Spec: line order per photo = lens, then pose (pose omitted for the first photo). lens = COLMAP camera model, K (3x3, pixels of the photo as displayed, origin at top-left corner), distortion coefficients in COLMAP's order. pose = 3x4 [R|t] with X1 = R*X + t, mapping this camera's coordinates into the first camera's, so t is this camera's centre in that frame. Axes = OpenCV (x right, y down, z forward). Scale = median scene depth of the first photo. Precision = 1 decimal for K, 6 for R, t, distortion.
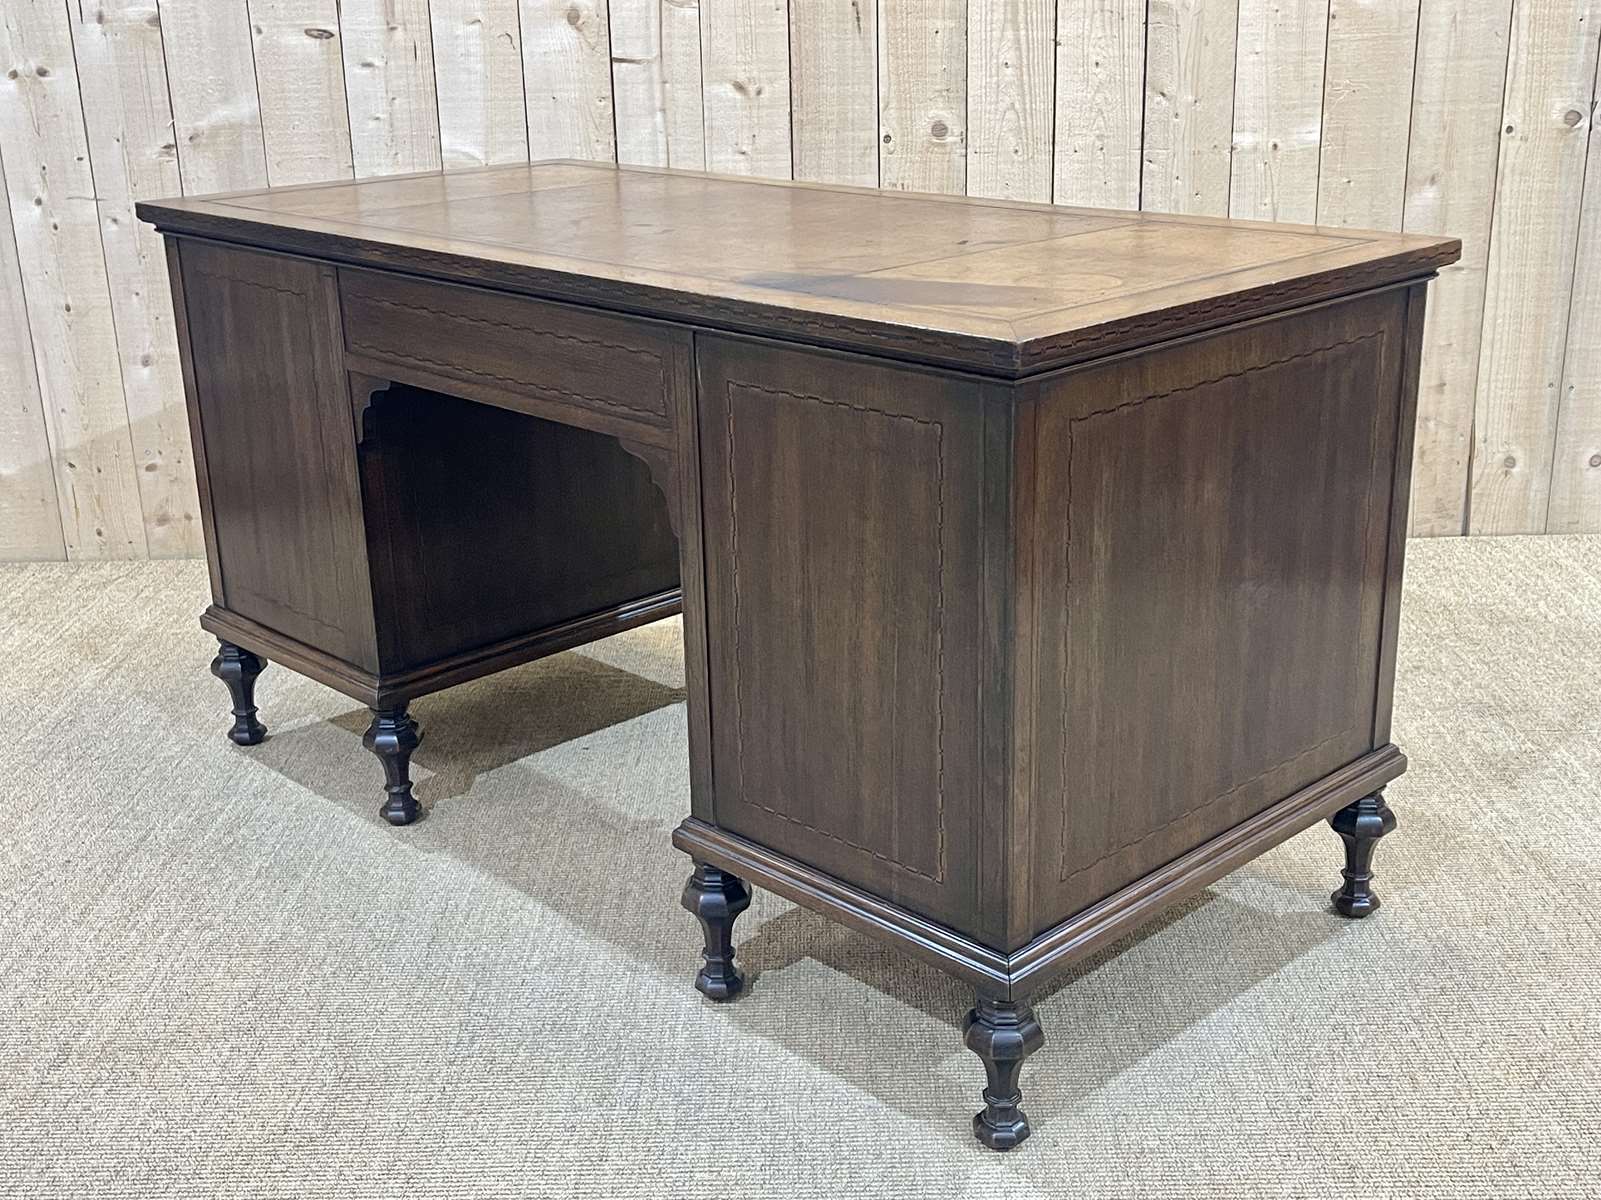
lens RADIAL K [[1882.5, 0, 814.8], [0, 1882.5, 607.1], [0, 0, 1]] dist [0.043605, -0.046197]
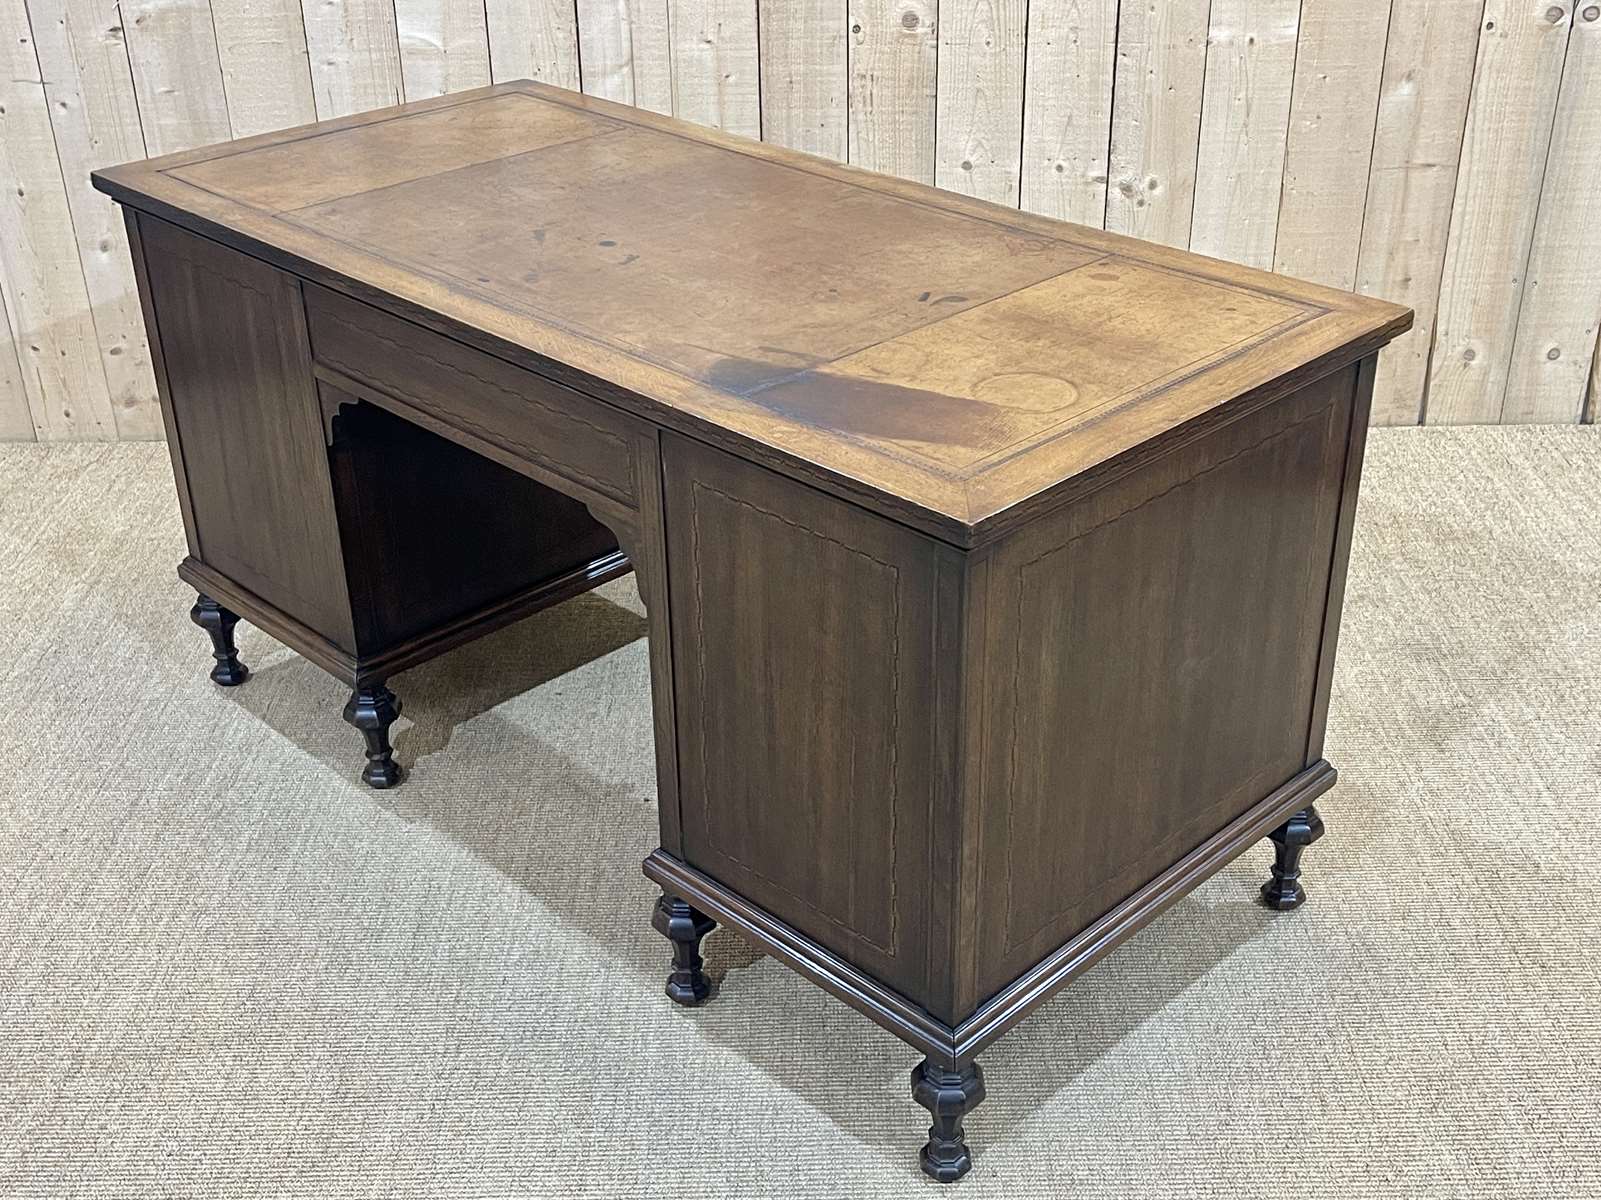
lens RADIAL K [[1884.5, 0, 820.2], [0, 1884.5, 606.7], [0, 0, 1]] dist [0.033204, -0.011773]
pose [[0.999826, 0.003066, 0.018405, 0.002579], [-0.006163, 0.985308, 0.170675, -0.121300], [-0.017611, -0.170758, 0.985156, -0.013342]]
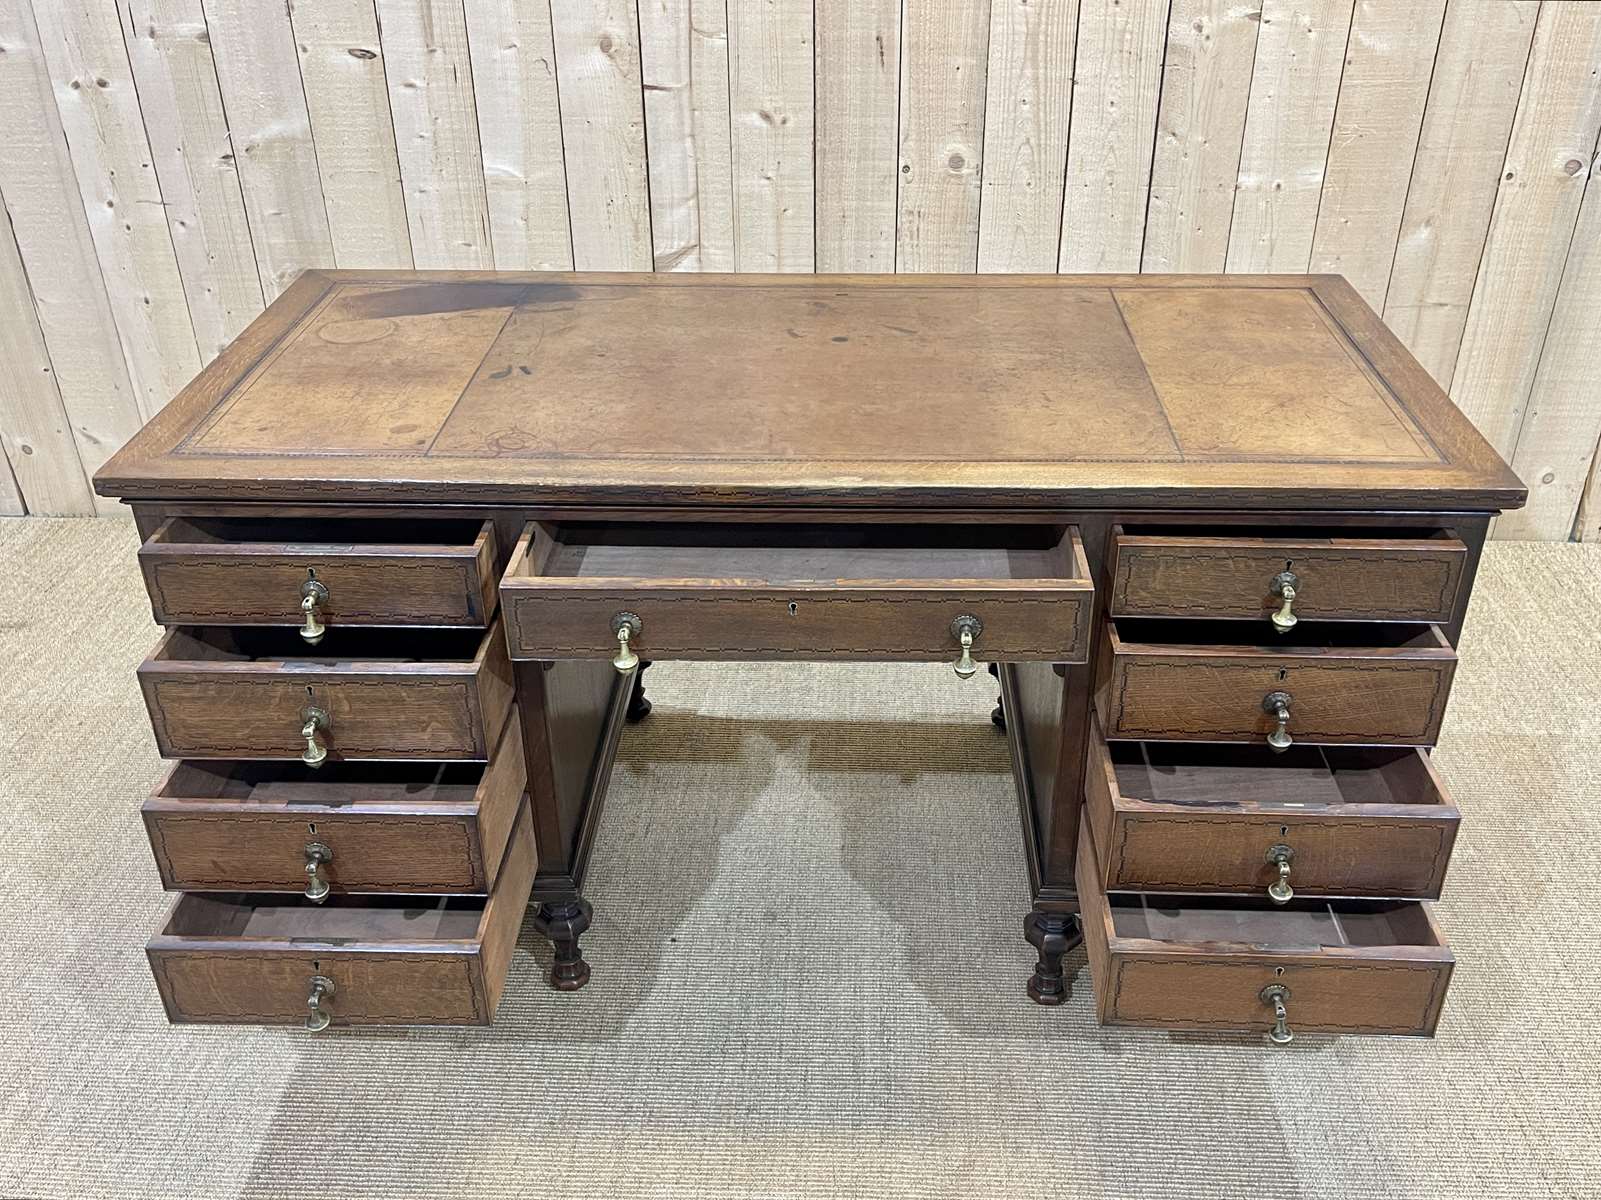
lens RADIAL K [[1454.0, 0, 813.2], [0, 1454.0, 594.4], [0, 0, 1]] dist [0.034281, -0.009016]
pose [[0.999138, 0.033729, -0.024189, 0.014609], [-0.028110, 0.978665, 0.203531, -0.181498], [0.030538, -0.202676, 0.978770, 0.159727]]
